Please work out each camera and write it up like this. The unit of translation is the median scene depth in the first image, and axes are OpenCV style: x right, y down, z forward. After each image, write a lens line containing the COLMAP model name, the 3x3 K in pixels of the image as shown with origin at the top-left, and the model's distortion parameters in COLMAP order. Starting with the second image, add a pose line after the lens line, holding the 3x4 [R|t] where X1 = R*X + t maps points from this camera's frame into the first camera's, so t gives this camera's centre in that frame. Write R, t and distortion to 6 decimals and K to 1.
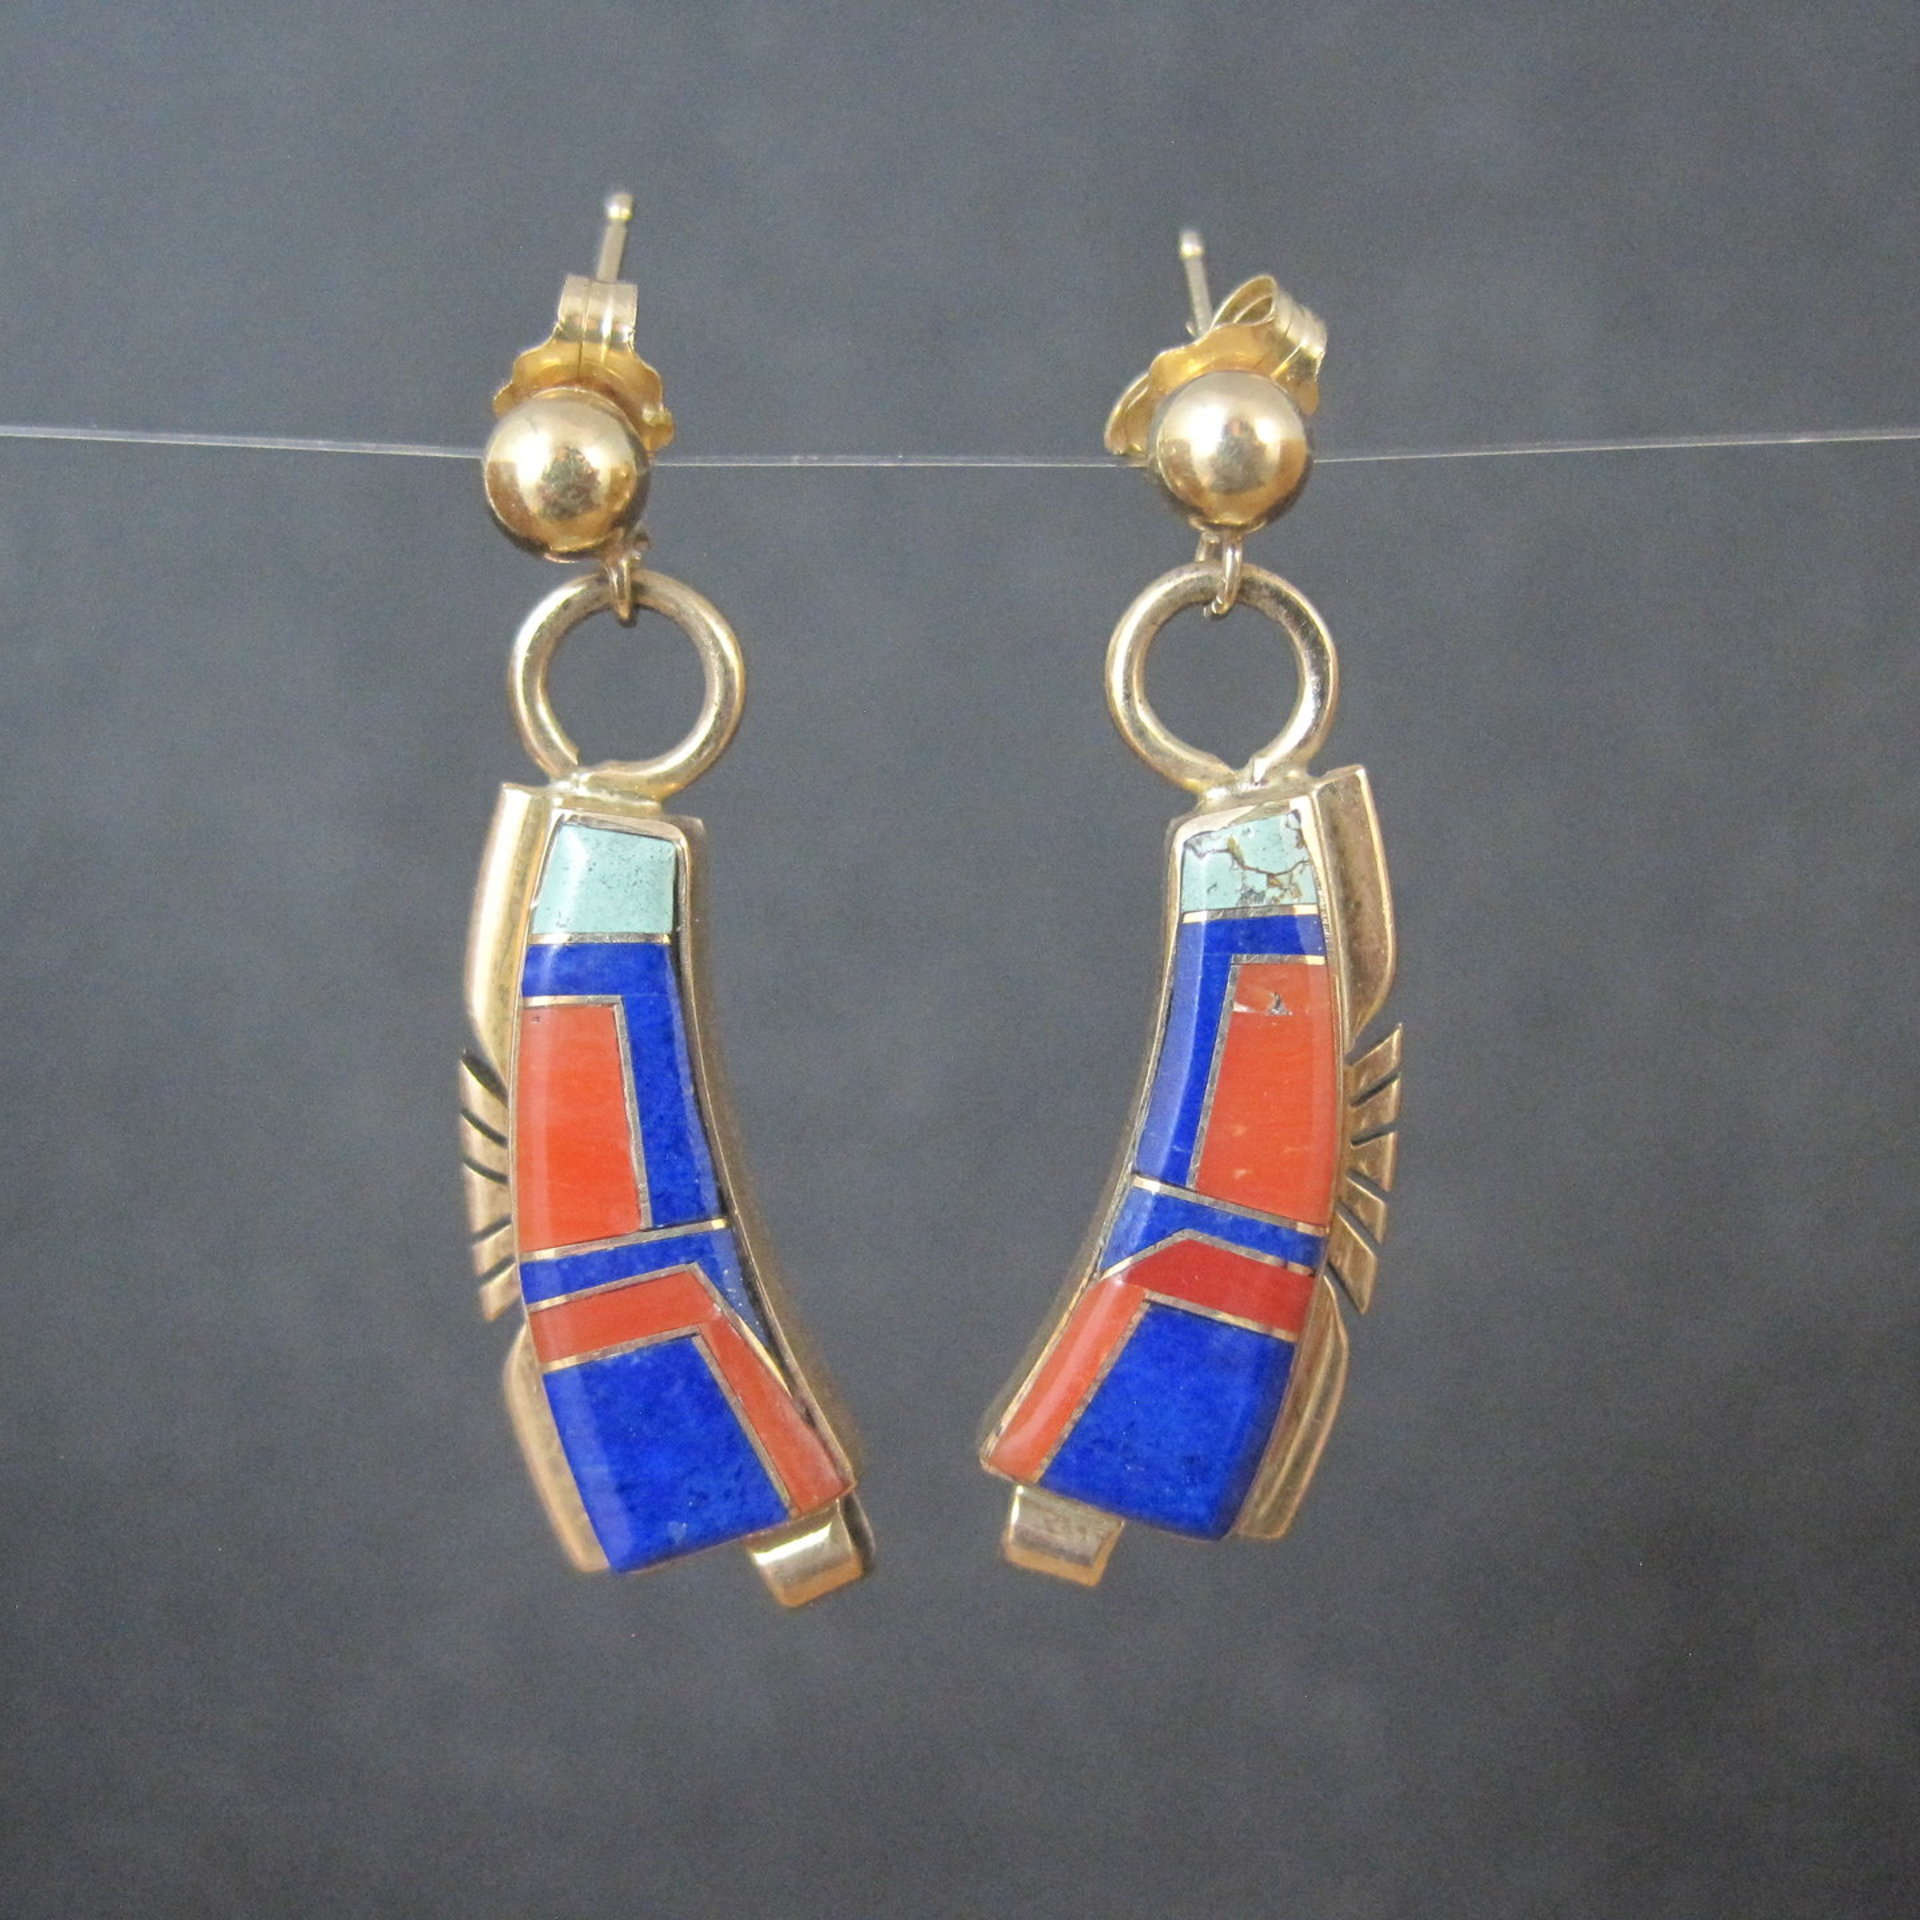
lens RADIAL K [[2685.5, 0, 960.0], [0, 2685.5, 960.0], [0, 0, 1]] dist [-0.190852, 0.100671]
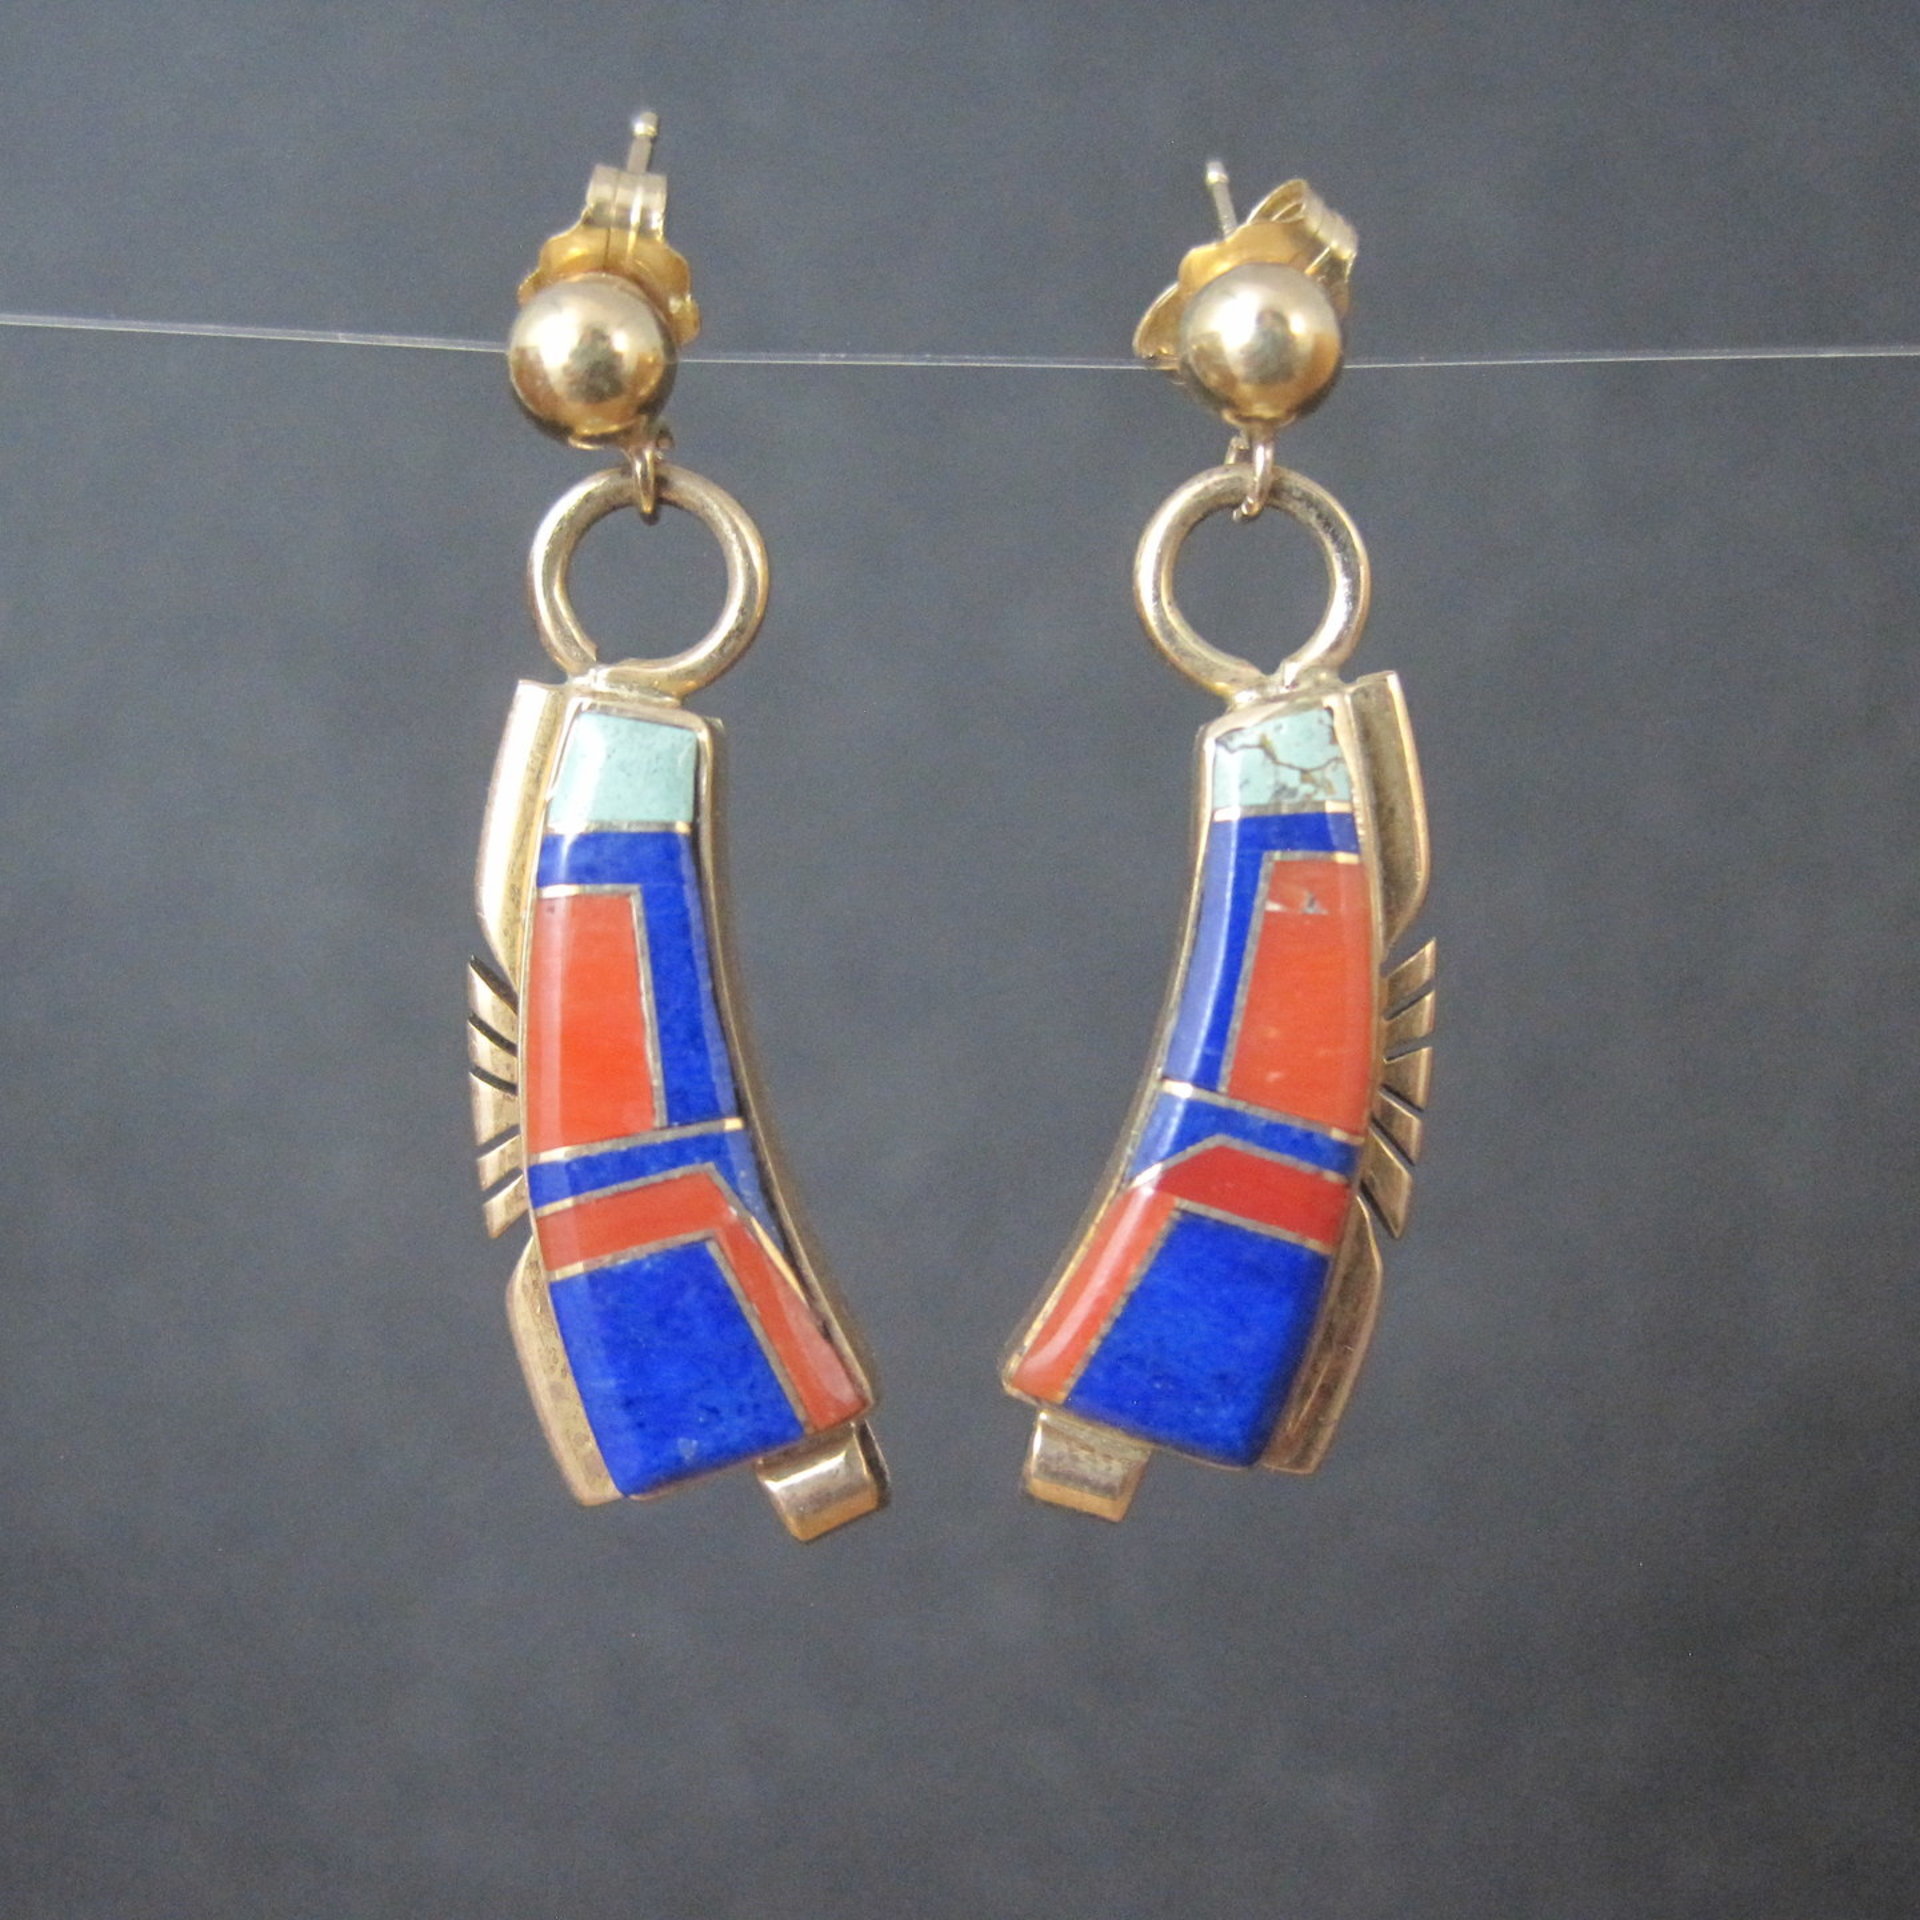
lens RADIAL K [[2685.5, 0, 960.0], [0, 2685.5, 960.0], [0, 0, 1]] dist [-0.190852, 0.100671]
pose [[0.999911, 0.007601, 0.010989, -0.019879], [-0.006835, 0.997652, -0.068141, 0.103761], [-0.011481, 0.068060, 0.997615, 0.029004]]
